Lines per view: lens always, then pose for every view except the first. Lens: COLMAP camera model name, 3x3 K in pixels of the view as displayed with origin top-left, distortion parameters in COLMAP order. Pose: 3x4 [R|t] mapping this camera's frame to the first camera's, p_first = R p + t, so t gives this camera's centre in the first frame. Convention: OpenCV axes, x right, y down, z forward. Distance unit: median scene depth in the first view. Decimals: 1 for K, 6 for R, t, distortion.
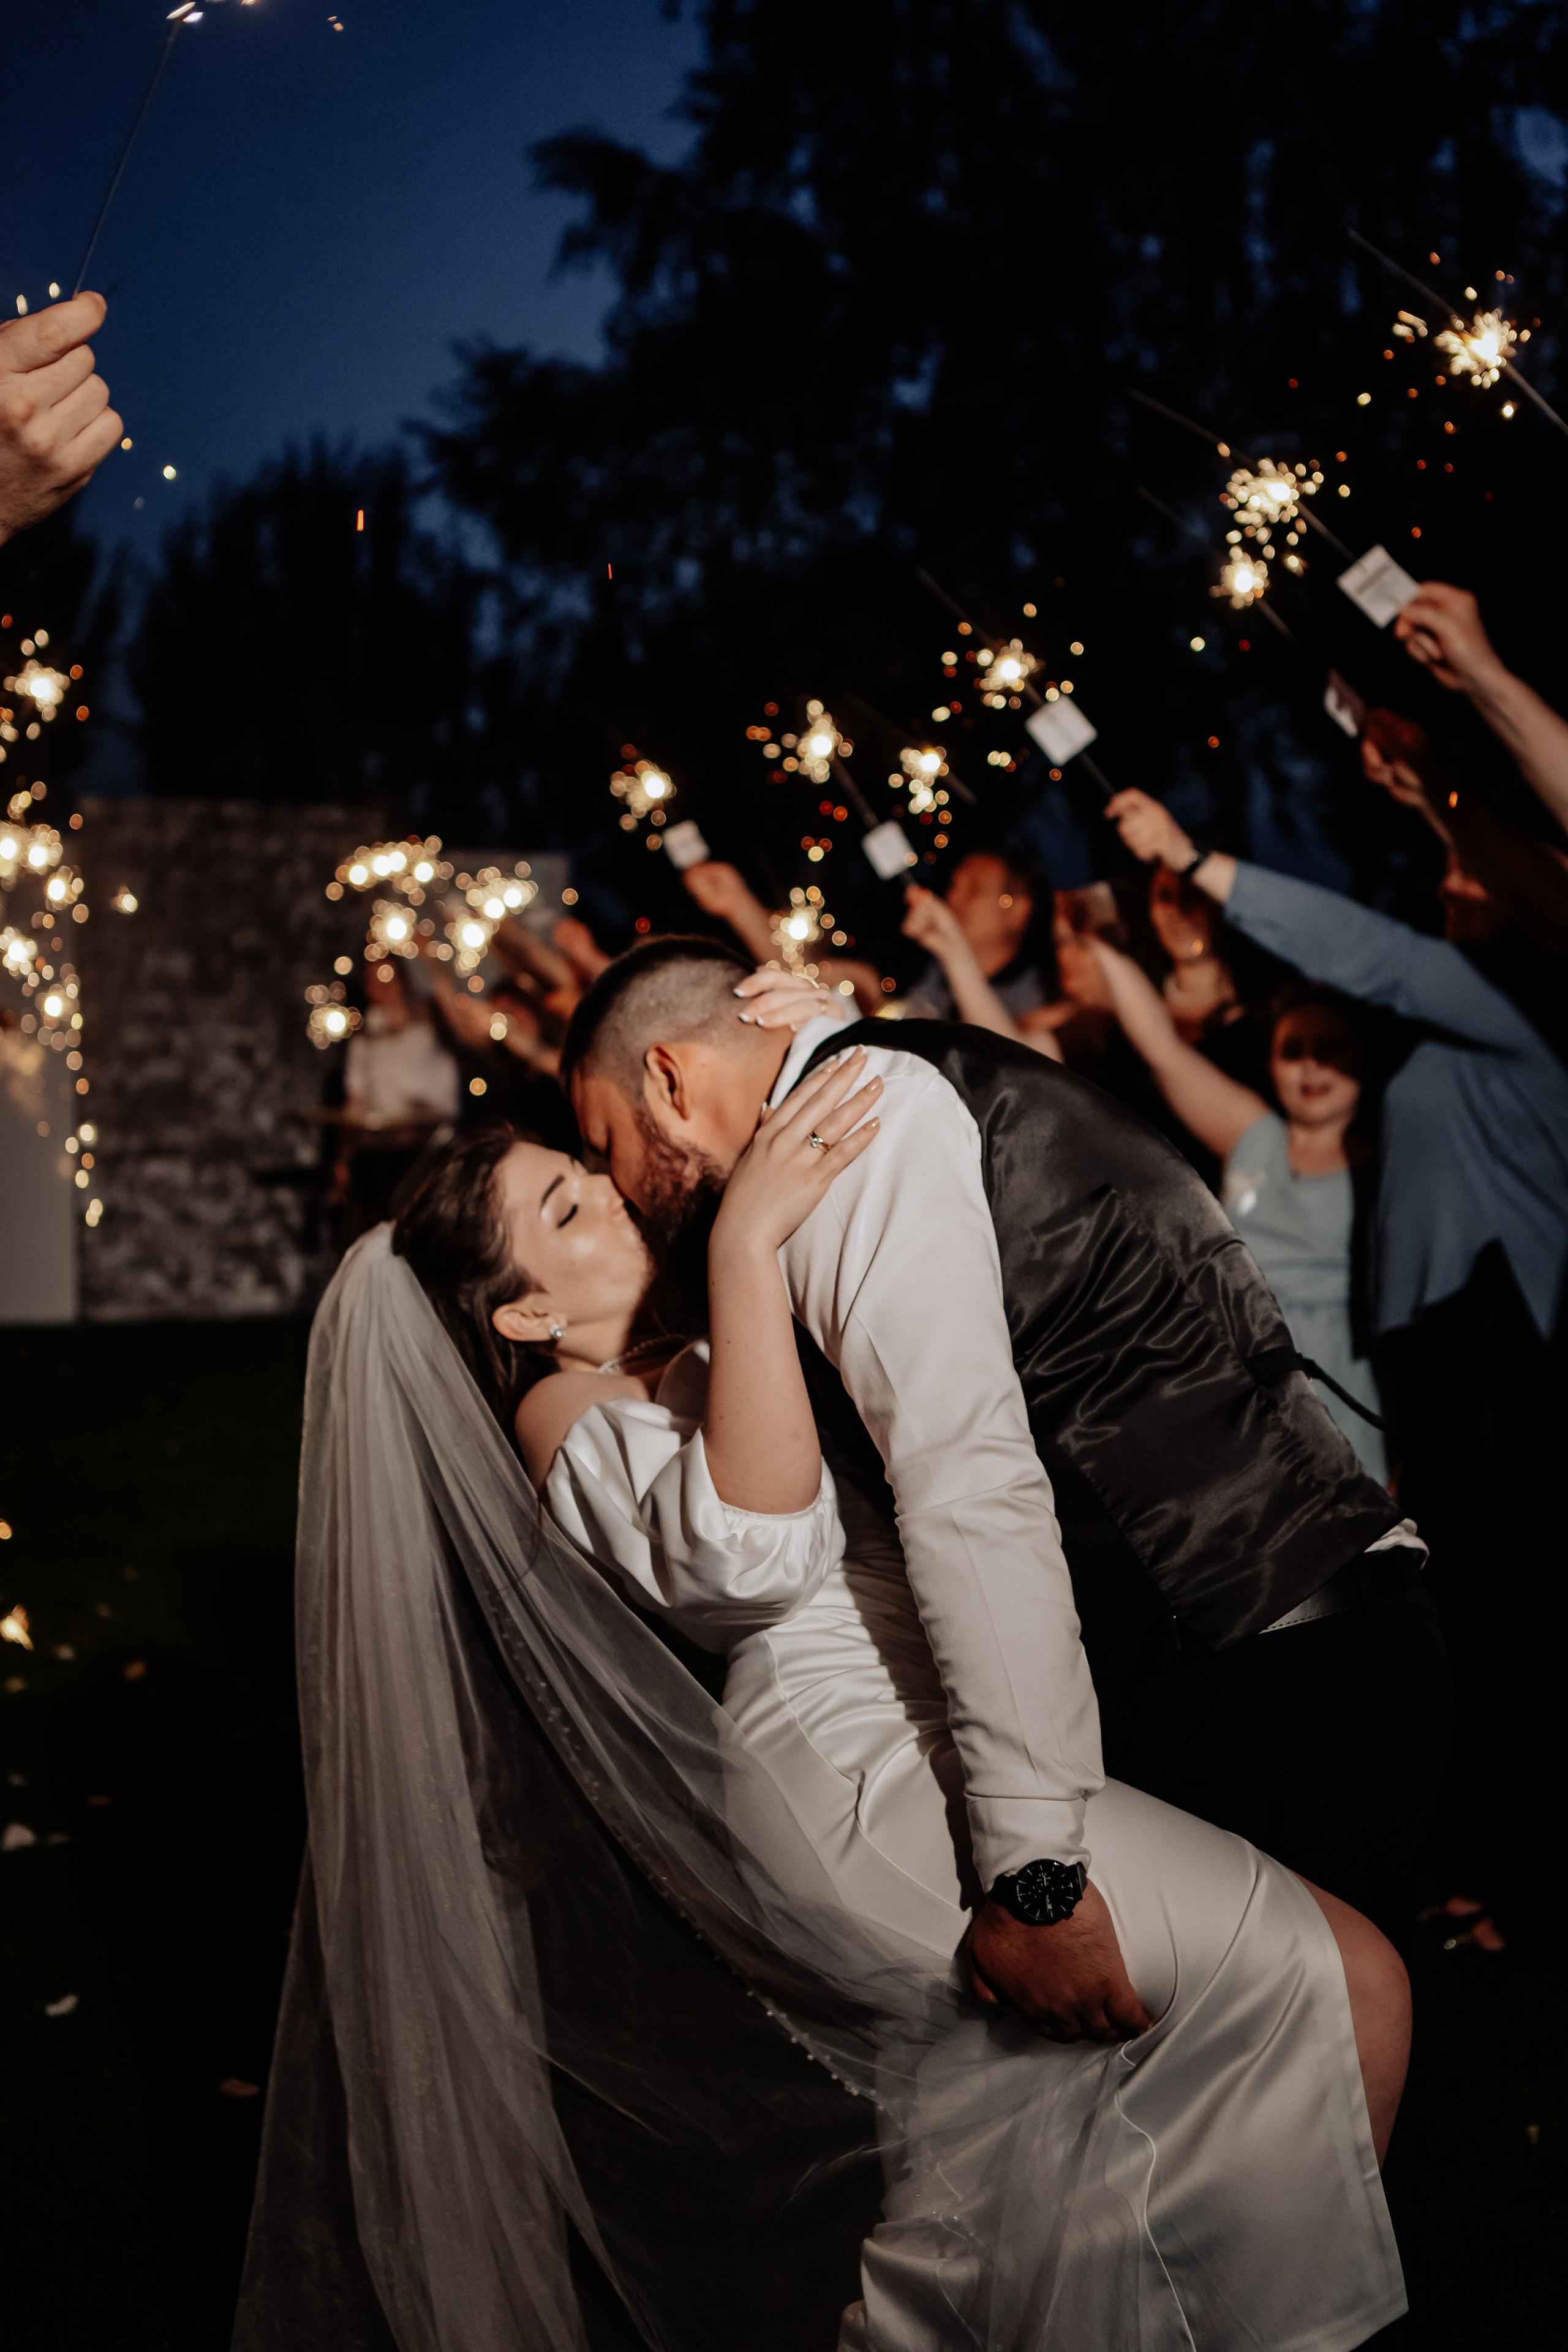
lens RADIAL K [[2658.3, 0, 784.6], [0, 2658.3, 1168.9], [0, 0, 1]] dist [-0.086639, 0.000000]
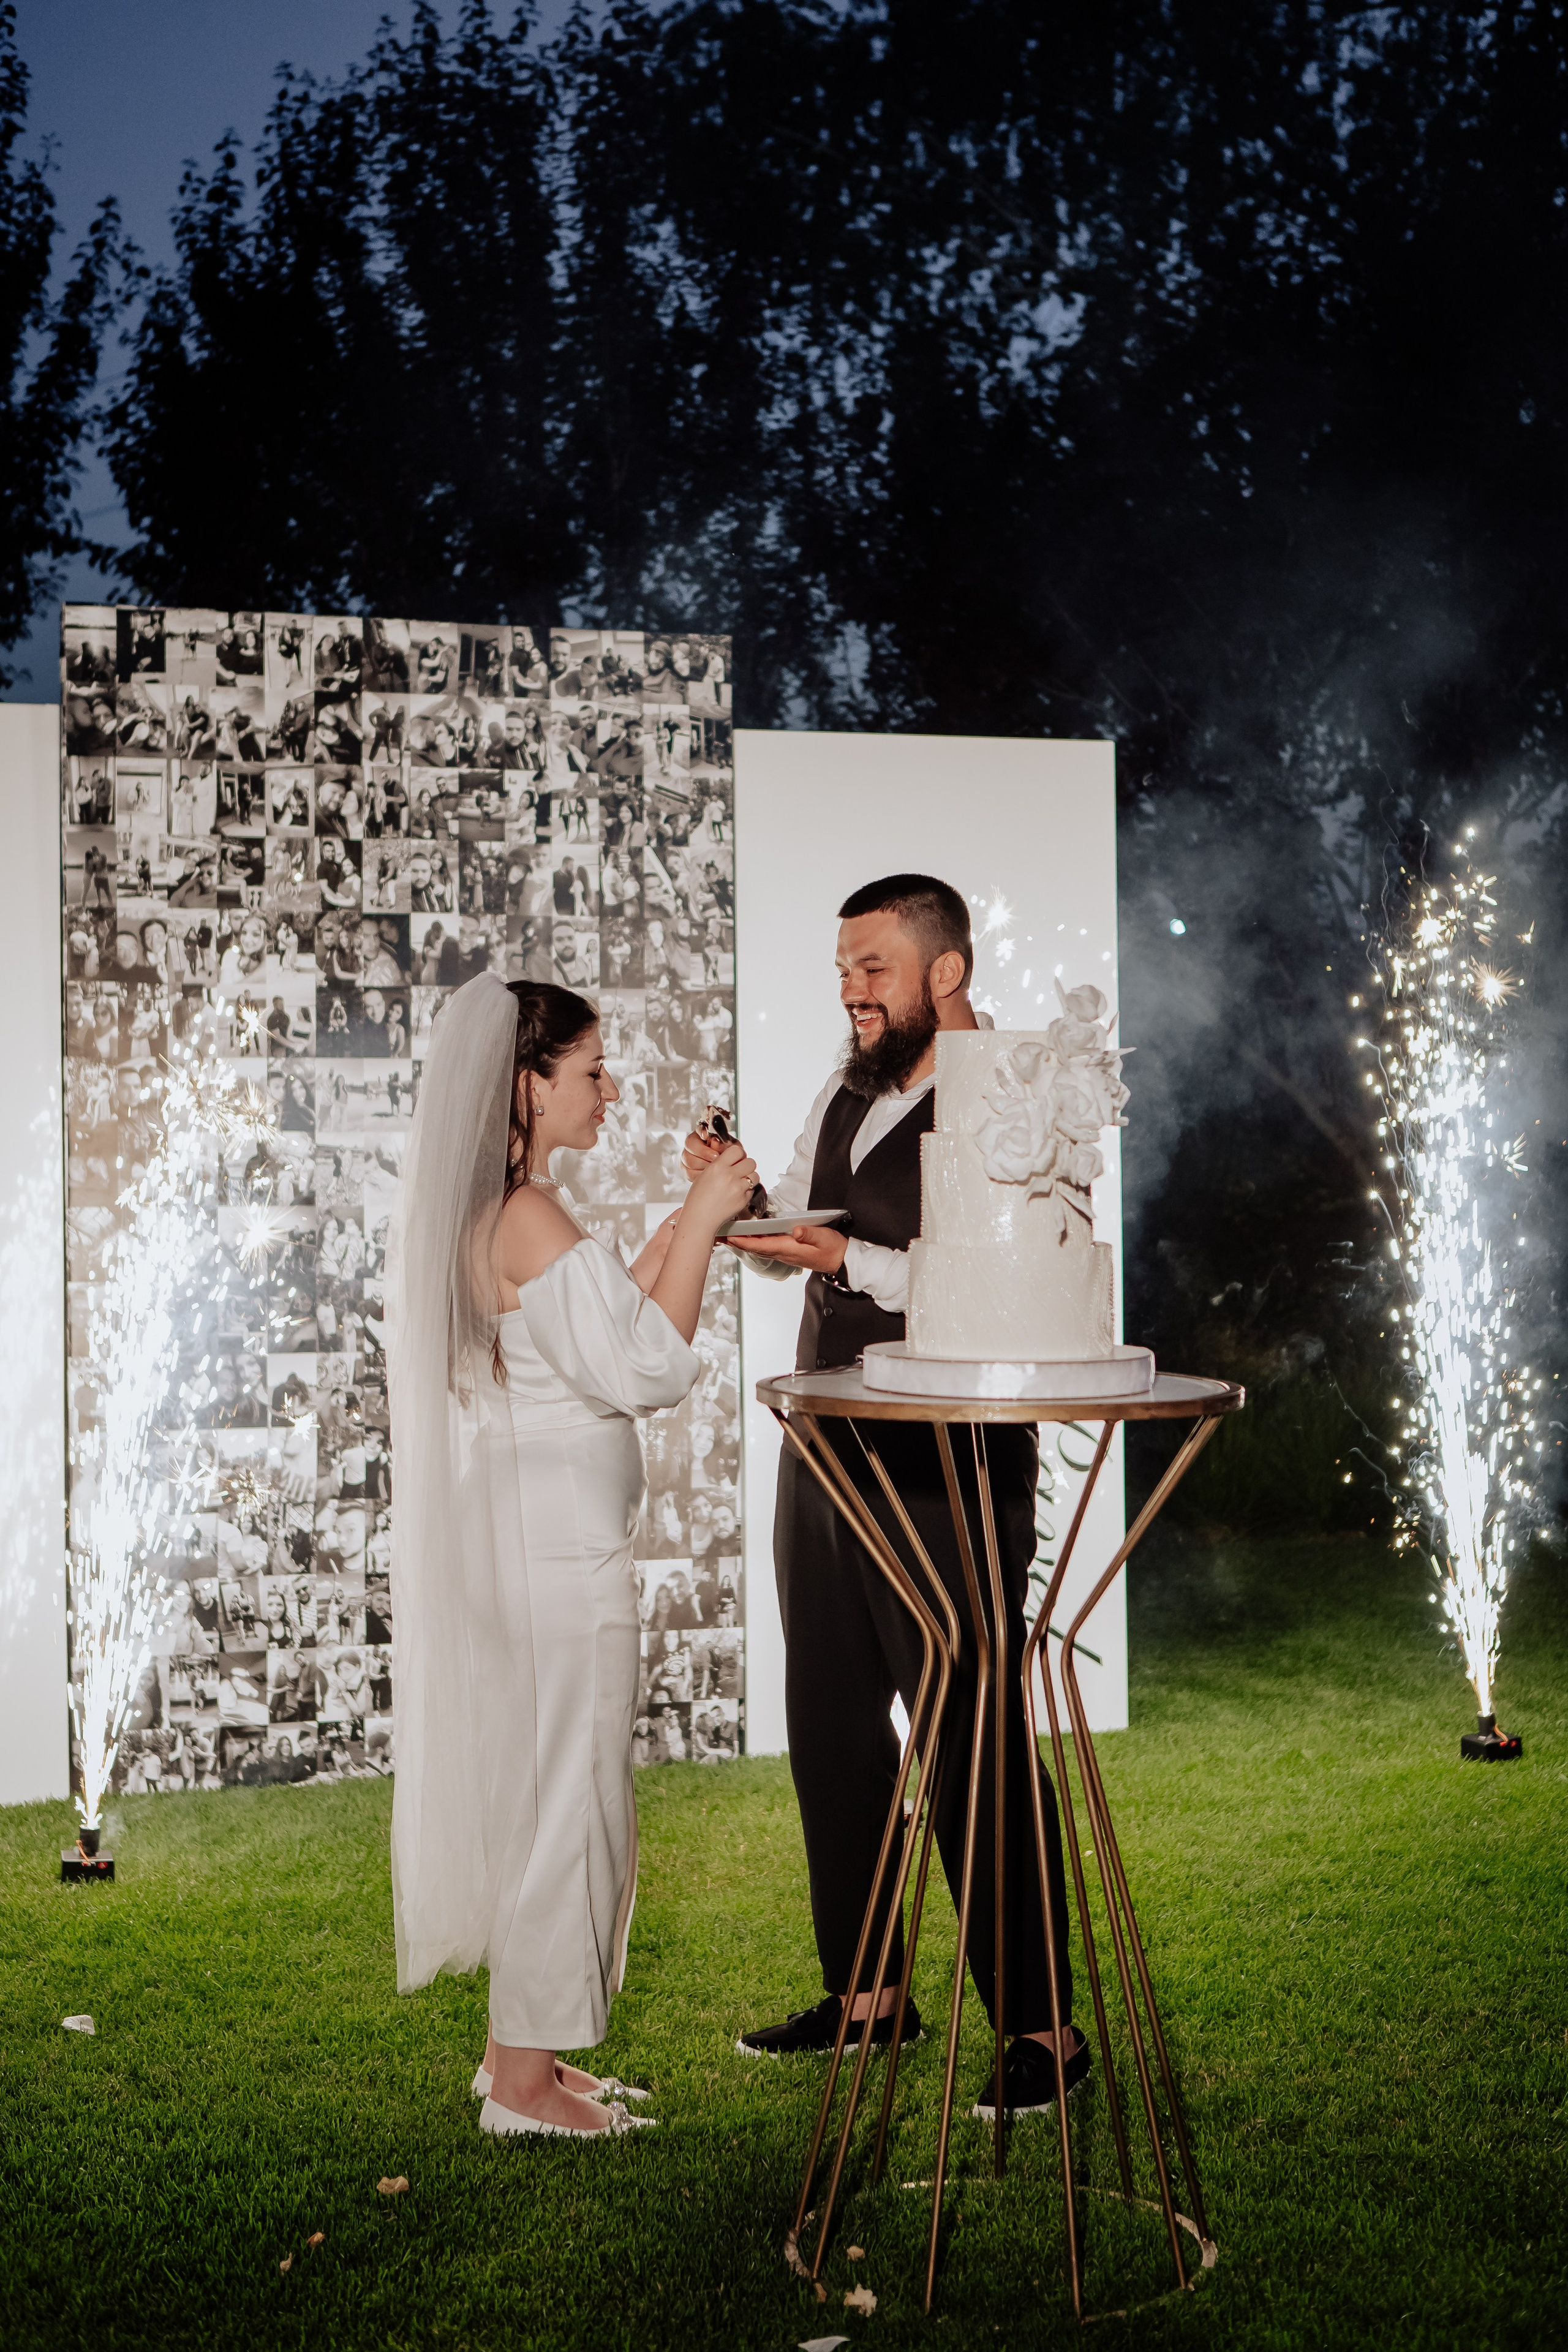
lens RADIAL K [[3632.9, 0, 796.3], [0, 3632.9, 1188.0], [0, 0, 1]] dist [-0.045919, 0.000000]
pose [[0.999328, -0.009240, -0.035483, -0.067457], [0.008206, 0.999540, -0.029180, -0.013249], [0.035736, 0.028869, 0.998944, 0.216912]]
